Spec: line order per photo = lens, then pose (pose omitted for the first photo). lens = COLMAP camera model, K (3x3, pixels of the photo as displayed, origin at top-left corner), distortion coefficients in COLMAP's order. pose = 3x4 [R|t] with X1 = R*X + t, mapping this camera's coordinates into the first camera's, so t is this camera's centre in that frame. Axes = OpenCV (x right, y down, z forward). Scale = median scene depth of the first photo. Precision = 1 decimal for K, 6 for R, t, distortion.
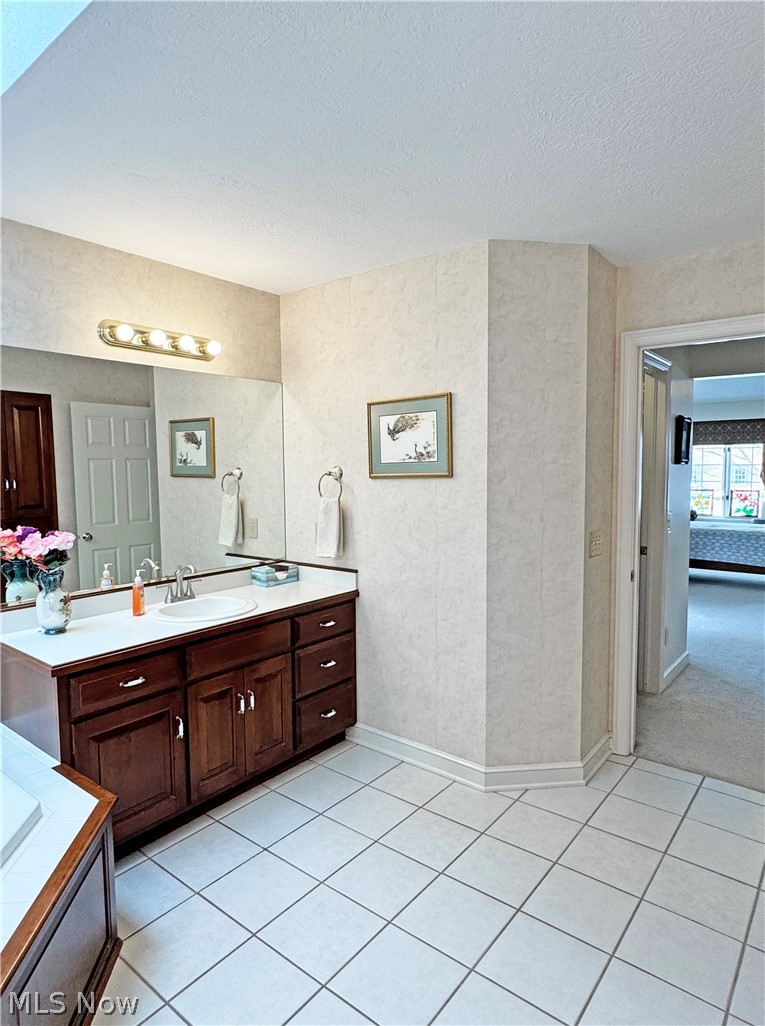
lens RADIAL K [[597.7, 0, 382.5], [0, 597.7, 513.0], [0, 0, 1]] dist [-0.002980, 0.000032]
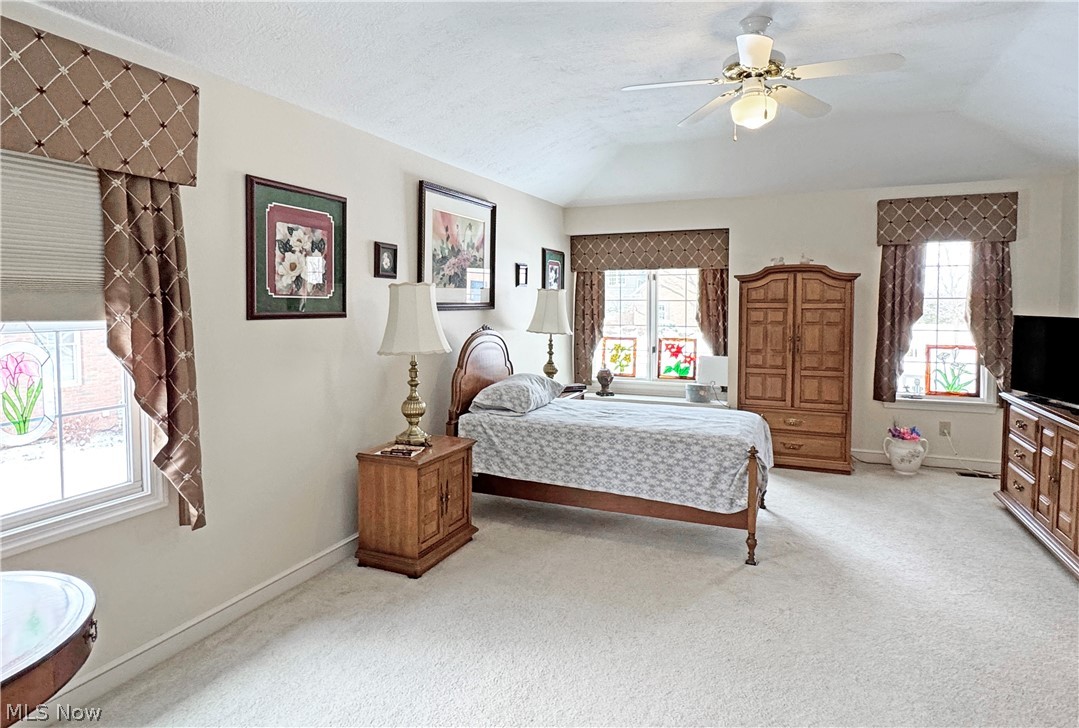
lens RADIAL K [[614.7, 0, 540.1], [0, 614.7, 325.1], [0, 0, 1]] dist [0.002233, 0.000509]
pose [[0.963606, -0.003953, 0.267297, 0.278294], [0.014487, 0.999194, -0.037448, -0.029721], [-0.266934, 0.039957, 0.962886, 0.383776]]
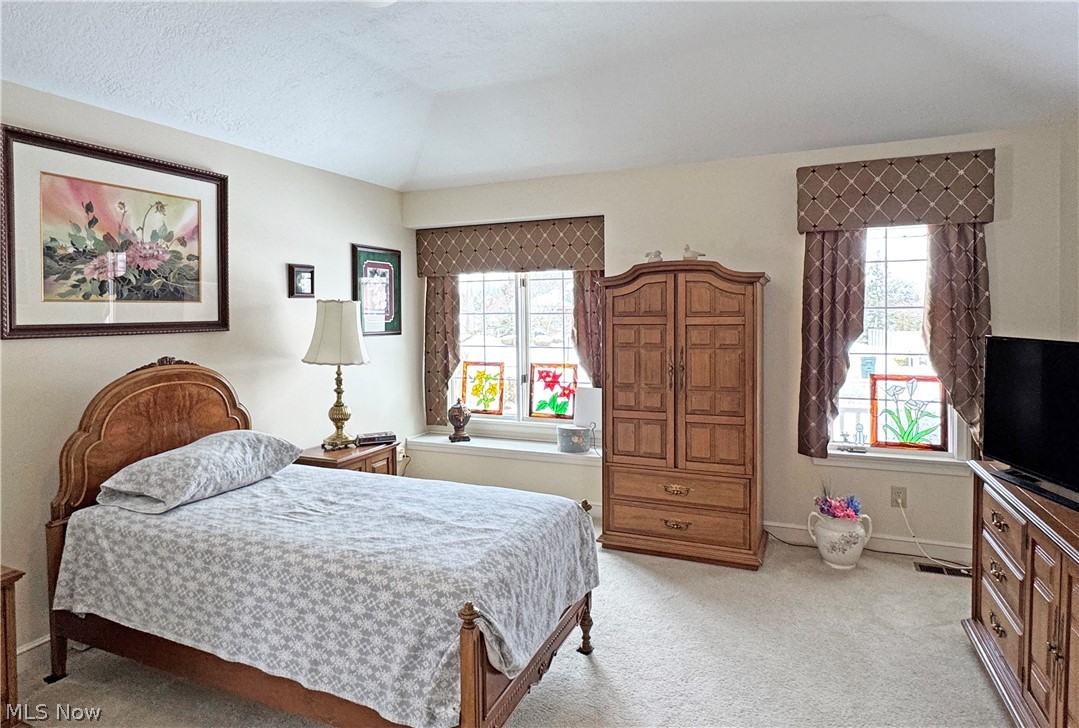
lens RADIAL K [[614.7, 0, 540.1], [0, 614.7, 325.1], [0, 0, 1]] dist [0.002233, 0.000509]
pose [[0.964396, -0.009648, 0.264287, 0.460682], [0.024714, 0.998249, -0.053740, -0.043112], [-0.263306, 0.058358, 0.962946, 0.506950]]
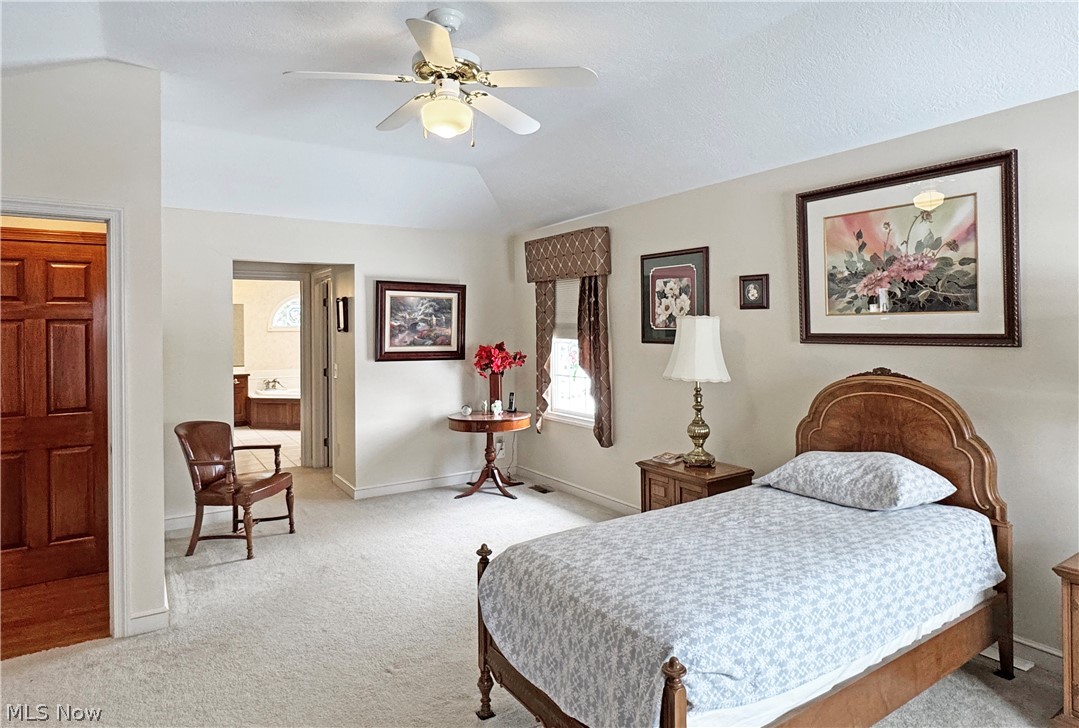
lens RADIAL K [[614.7, 0, 540.1], [0, 614.7, 325.1], [0, 0, 1]] dist [0.002233, 0.000509]
pose [[-0.311334, 0.004343, -0.950291, 0.711755], [-0.064296, 0.997602, 0.025624, -0.066594], [0.948123, 0.069078, -0.310308, 0.778781]]
